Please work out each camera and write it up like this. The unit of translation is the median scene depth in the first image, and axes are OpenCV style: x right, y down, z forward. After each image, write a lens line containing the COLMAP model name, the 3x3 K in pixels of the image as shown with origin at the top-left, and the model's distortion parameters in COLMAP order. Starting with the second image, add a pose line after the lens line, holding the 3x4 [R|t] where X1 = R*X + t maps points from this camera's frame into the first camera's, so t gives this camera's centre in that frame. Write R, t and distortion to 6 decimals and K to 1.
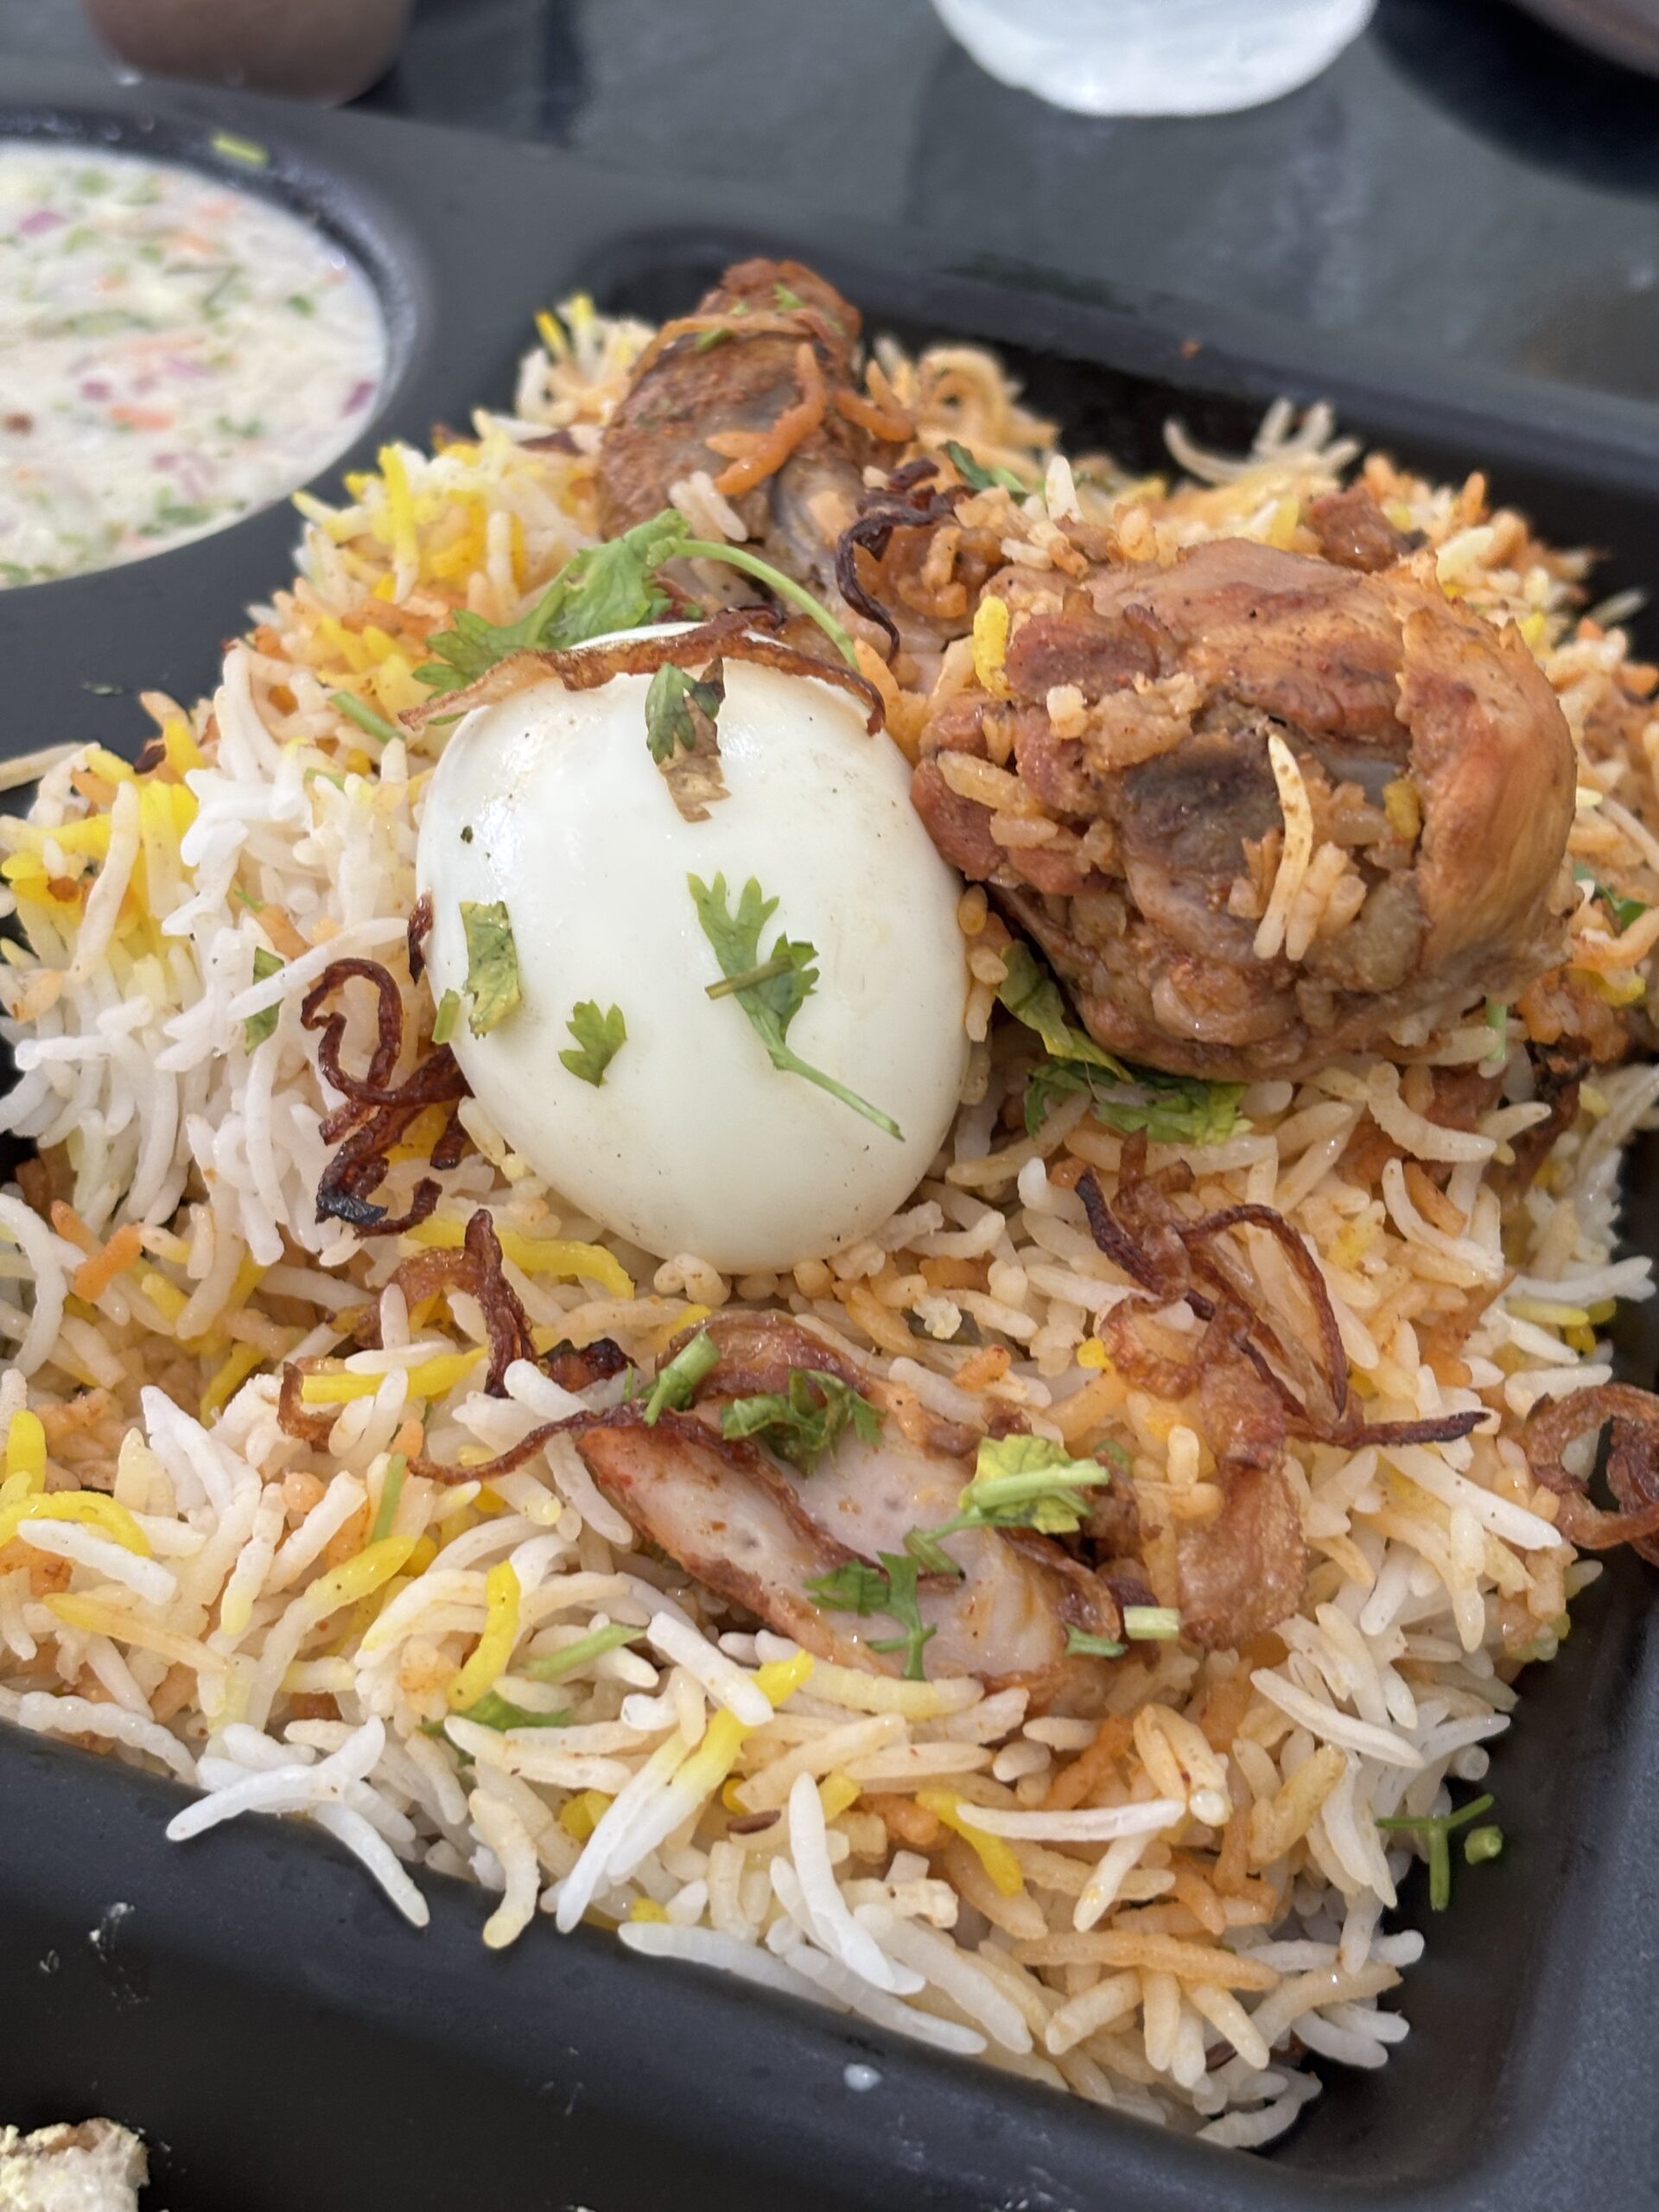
lens RADIAL K [[3379.6, 0, 829.5], [0, 3379.6, 1106.0], [0, 0, 1]] dist [0.390760, -1.479645]
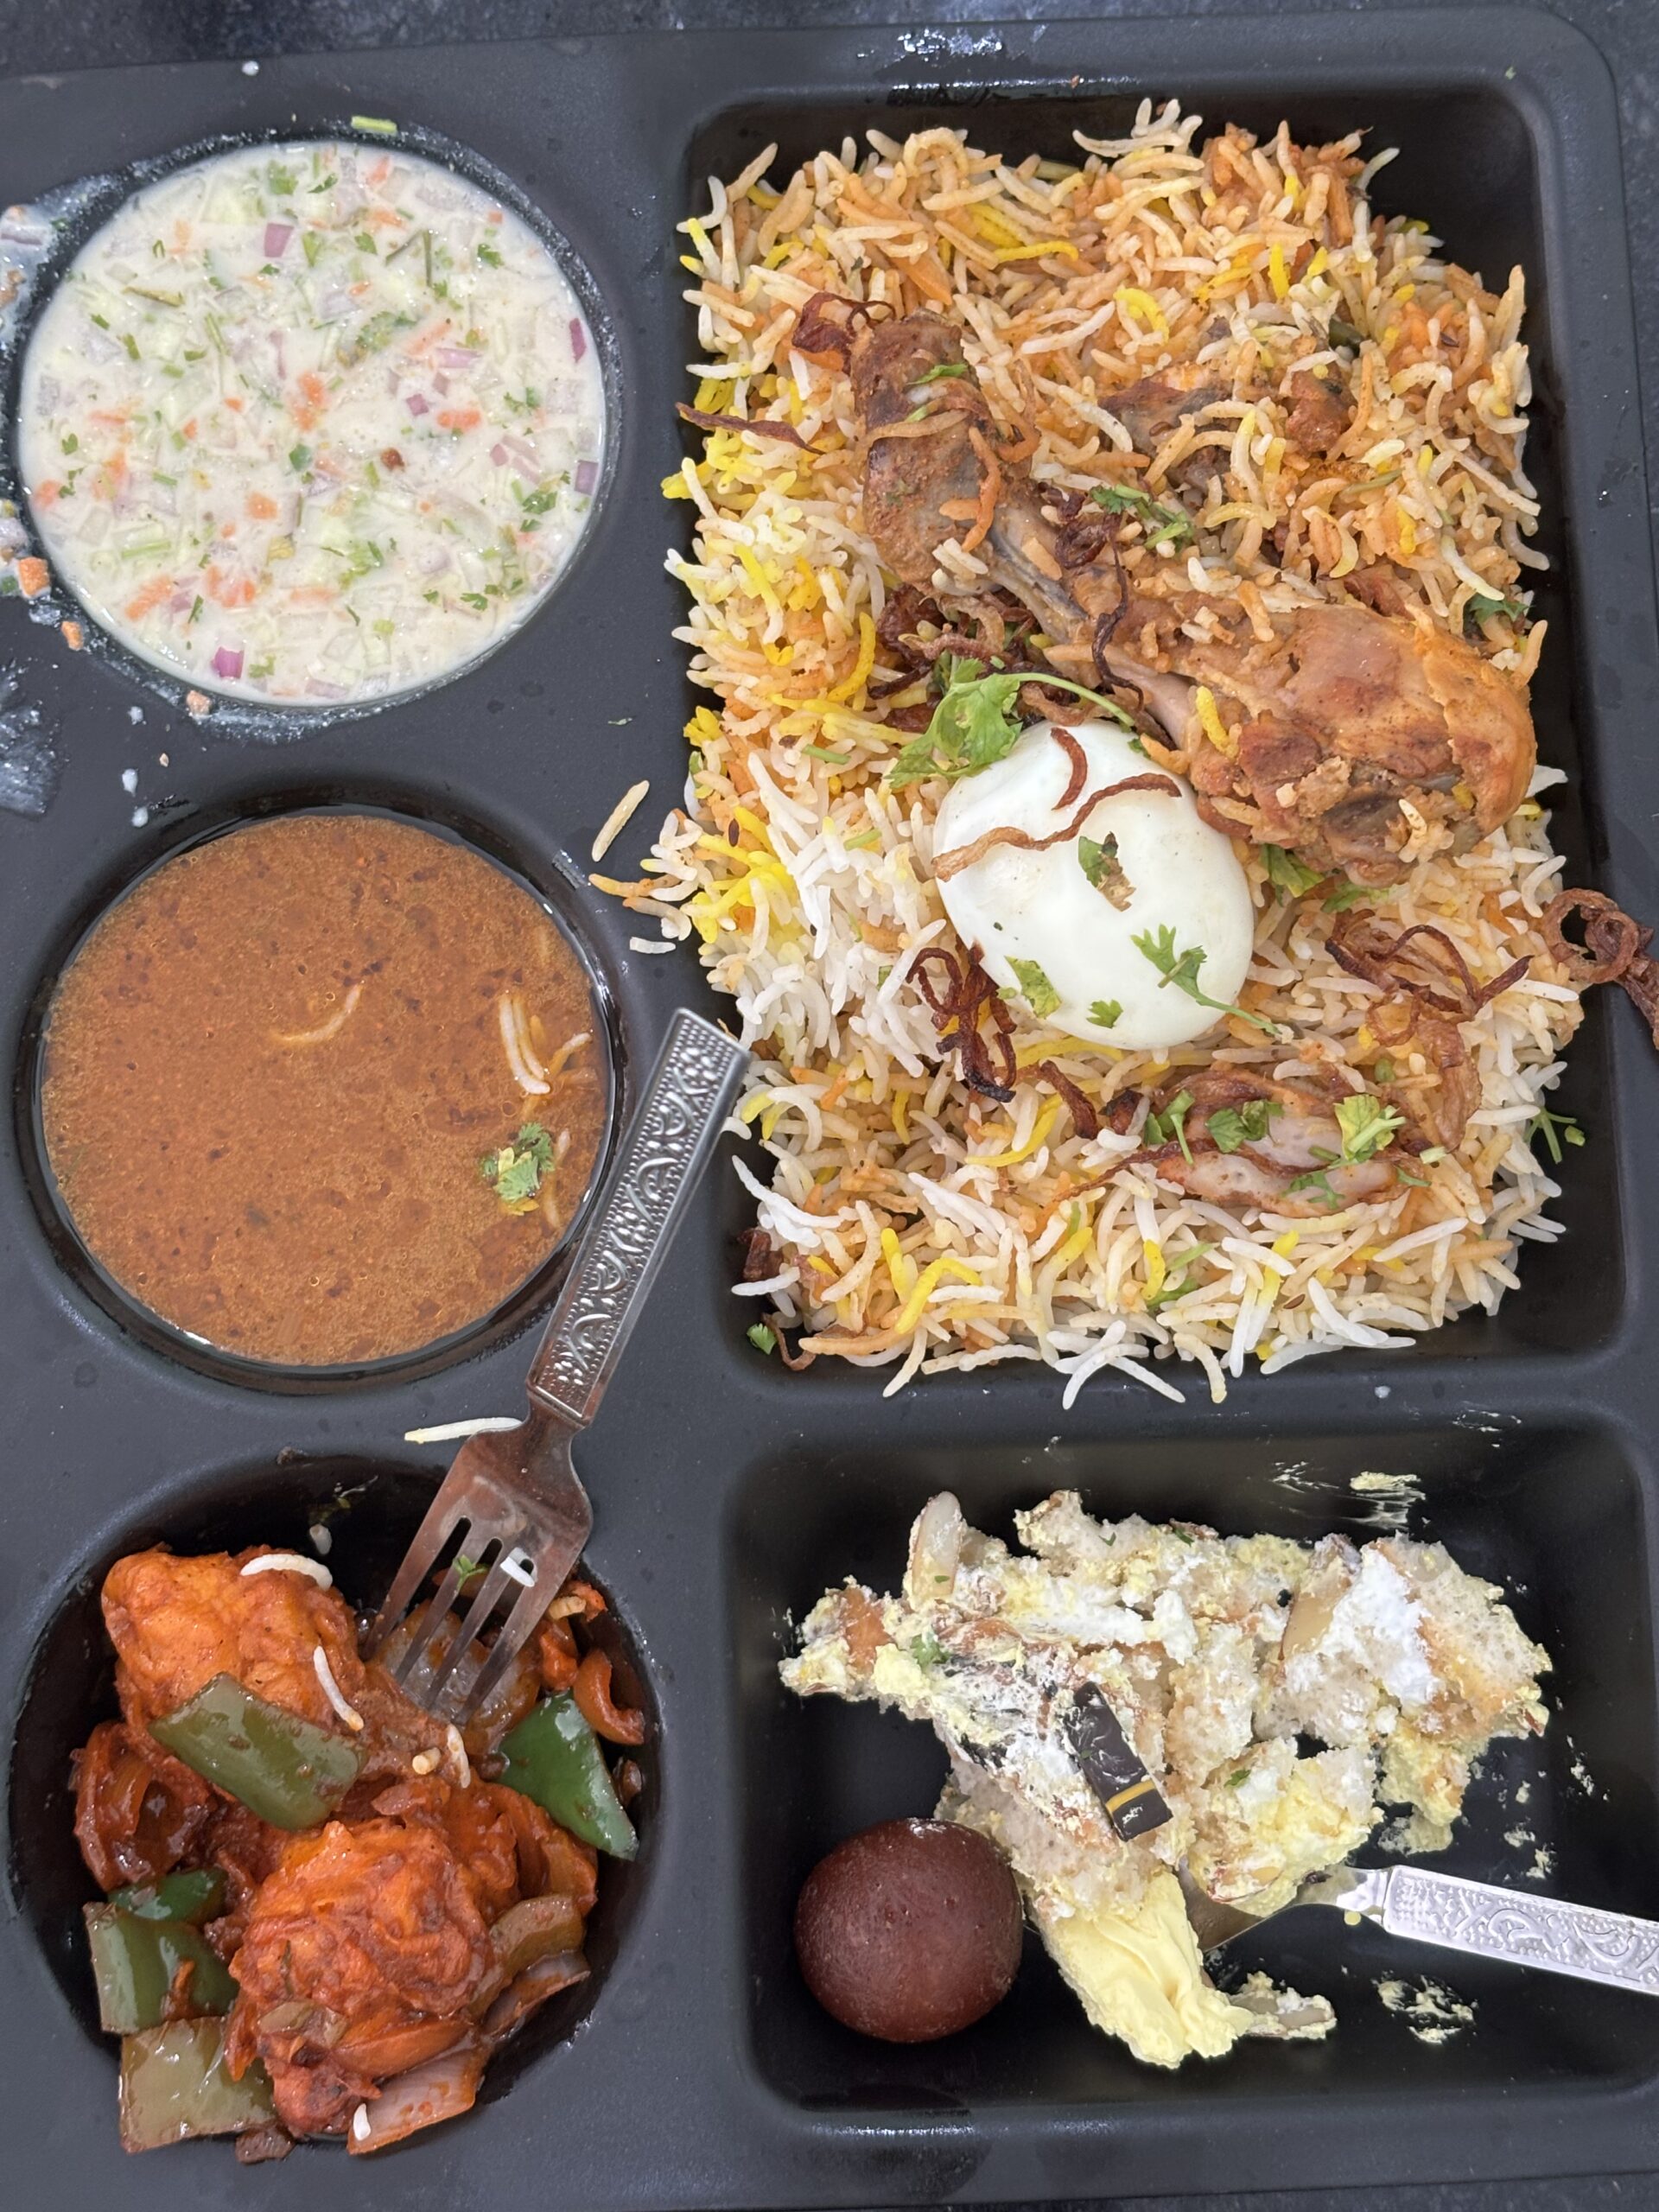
lens RADIAL K [[3379.6, 0, 829.5], [0, 3379.6, 1106.0], [0, 0, 1]] dist [0.390760, -1.479645]
pose [[0.927955, -0.372602, 0.008221, -0.261055], [0.296429, 0.751261, 0.589693, -1.229995], [-0.225896, -0.544771, 0.807586, -0.642841]]
